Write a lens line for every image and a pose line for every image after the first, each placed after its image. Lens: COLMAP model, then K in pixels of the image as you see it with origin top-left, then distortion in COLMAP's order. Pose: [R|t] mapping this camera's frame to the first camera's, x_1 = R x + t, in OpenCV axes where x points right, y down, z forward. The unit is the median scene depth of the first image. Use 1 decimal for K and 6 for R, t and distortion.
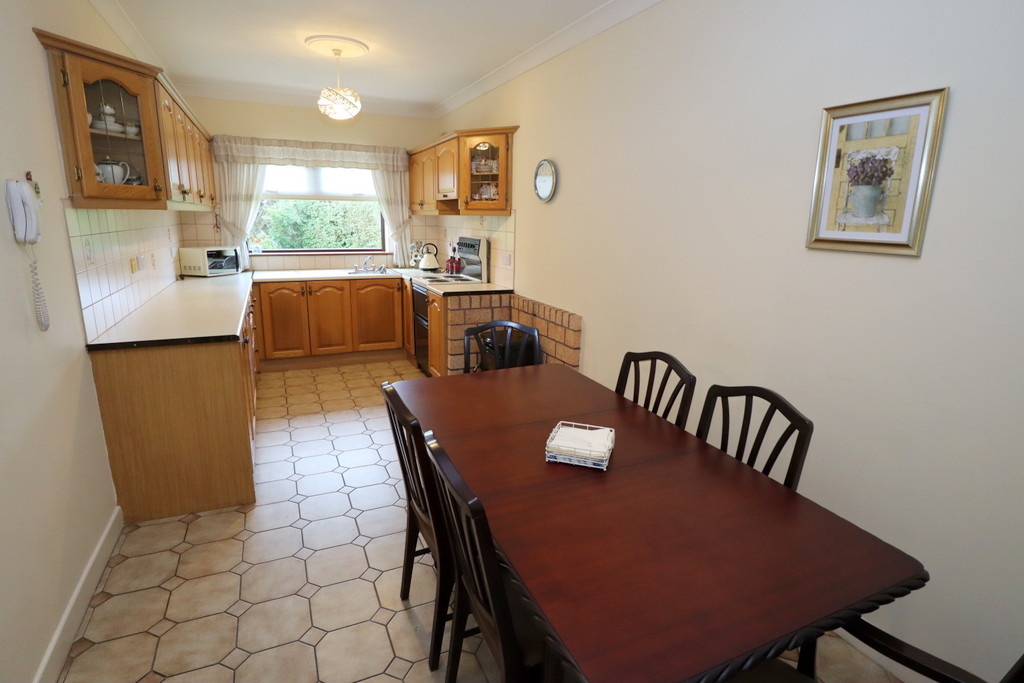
lens RADIAL K [[512.2, 0, 512.0], [0, 512.2, 341.5], [0, 0, 1]] dist [-0.064578, 0.028341]
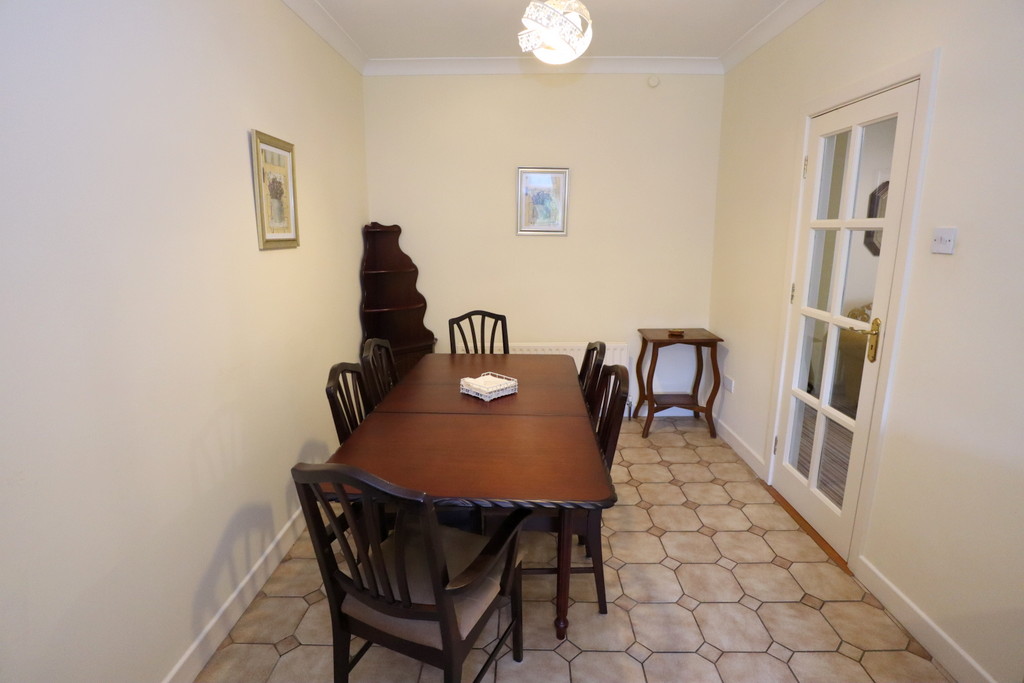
lens RADIAL K [[512.2, 0, 512.0], [0, 512.2, 341.5], [0, 0, 1]] dist [-0.064578, 0.028341]
pose [[-0.897305, -0.114876, 0.426200, -0.164155], [0.089473, 0.898163, 0.430461, -0.164583], [-0.432247, 0.424389, -0.795648, 0.655890]]
